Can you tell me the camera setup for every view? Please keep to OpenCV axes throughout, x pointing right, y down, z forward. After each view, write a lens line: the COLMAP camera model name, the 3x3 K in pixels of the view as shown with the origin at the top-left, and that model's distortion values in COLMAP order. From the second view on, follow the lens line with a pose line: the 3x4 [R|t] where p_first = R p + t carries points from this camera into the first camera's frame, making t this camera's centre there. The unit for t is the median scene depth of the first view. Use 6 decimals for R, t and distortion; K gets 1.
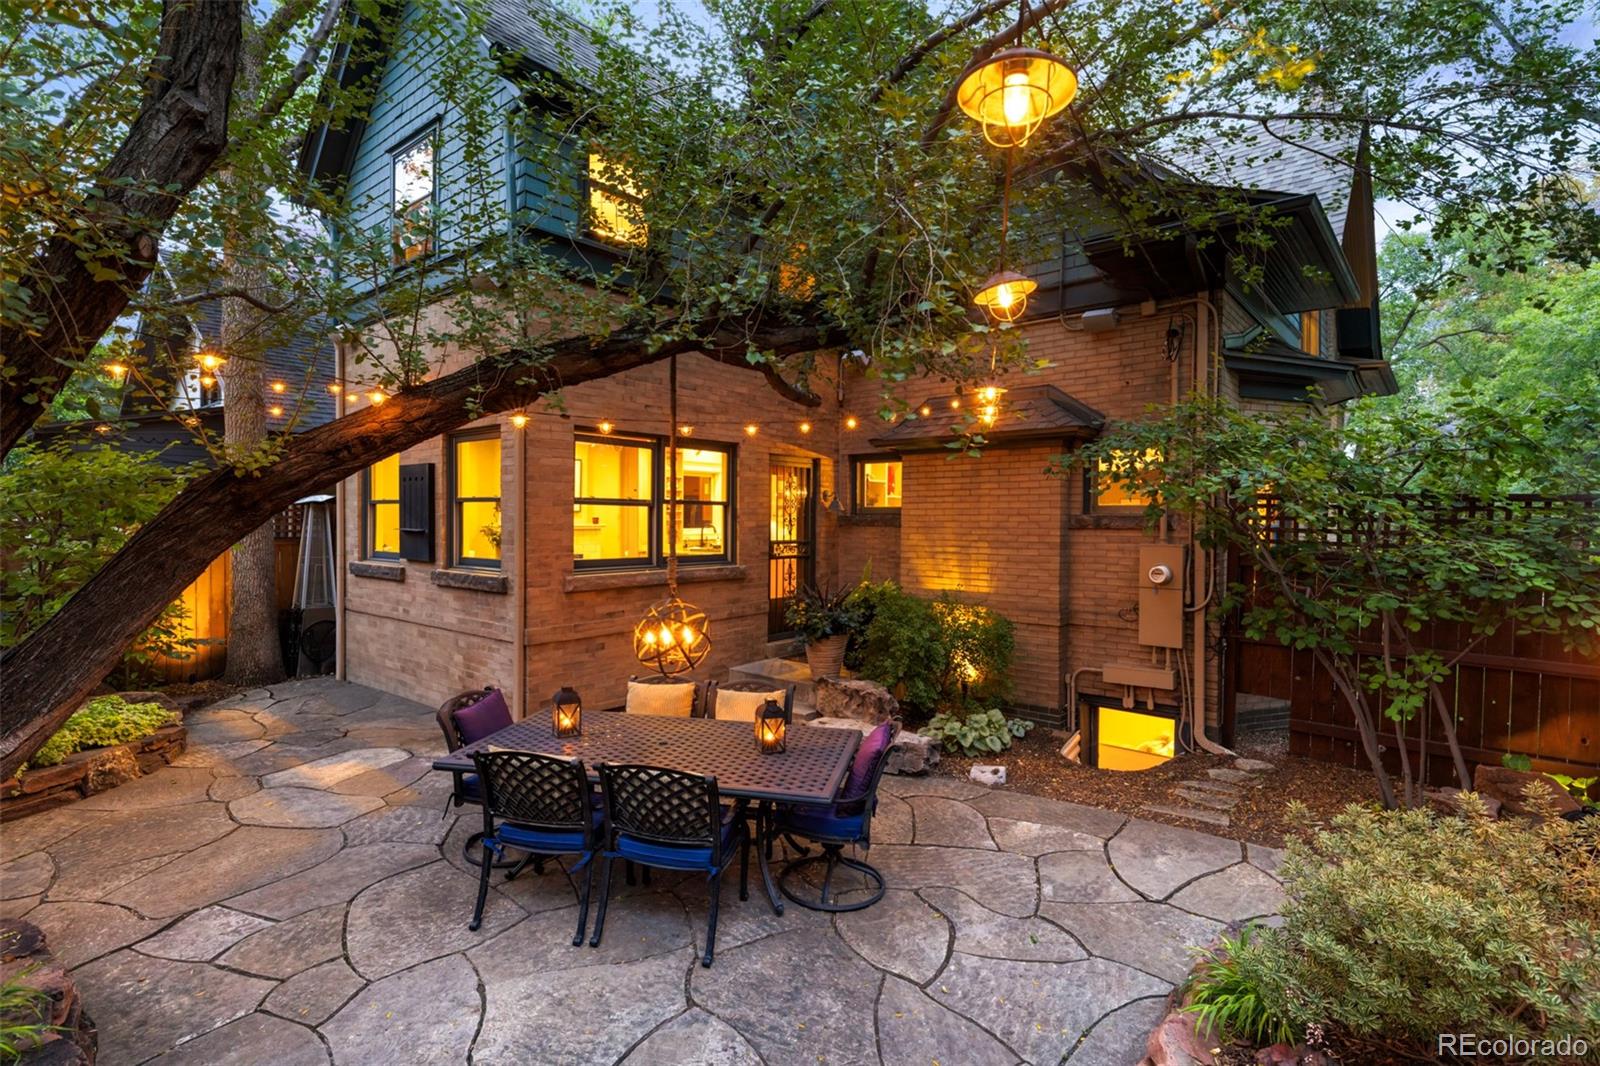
lens RADIAL K [[762.9, 0, 800.0], [0, 762.9, 533.0], [0, 0, 1]] dist [-0.000796, -0.000120]
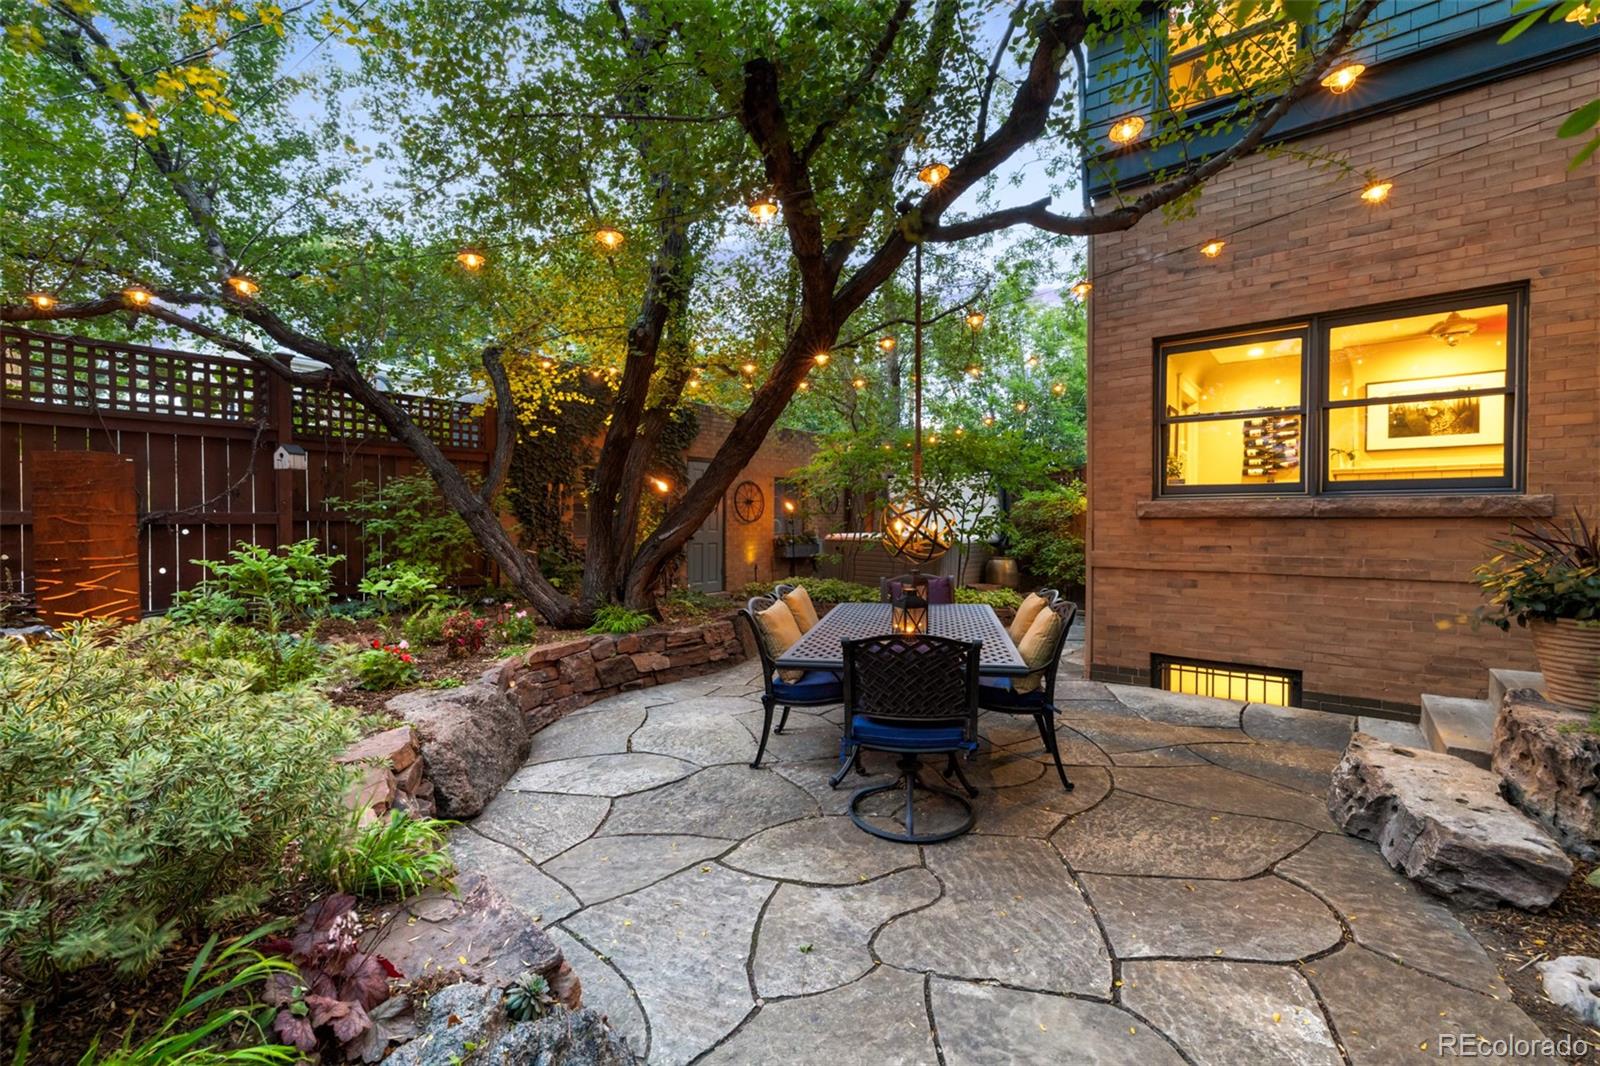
lens RADIAL K [[670.1, 0, 800.0], [0, 670.1, 533.0], [0, 0, 1]] dist [0.000289, 0.000092]
pose [[0.018367, 0.010906, -0.999772, 0.603326], [-0.018755, 0.999768, 0.010561, 0.112462], [0.999655, 0.018557, 0.018568, 0.664380]]
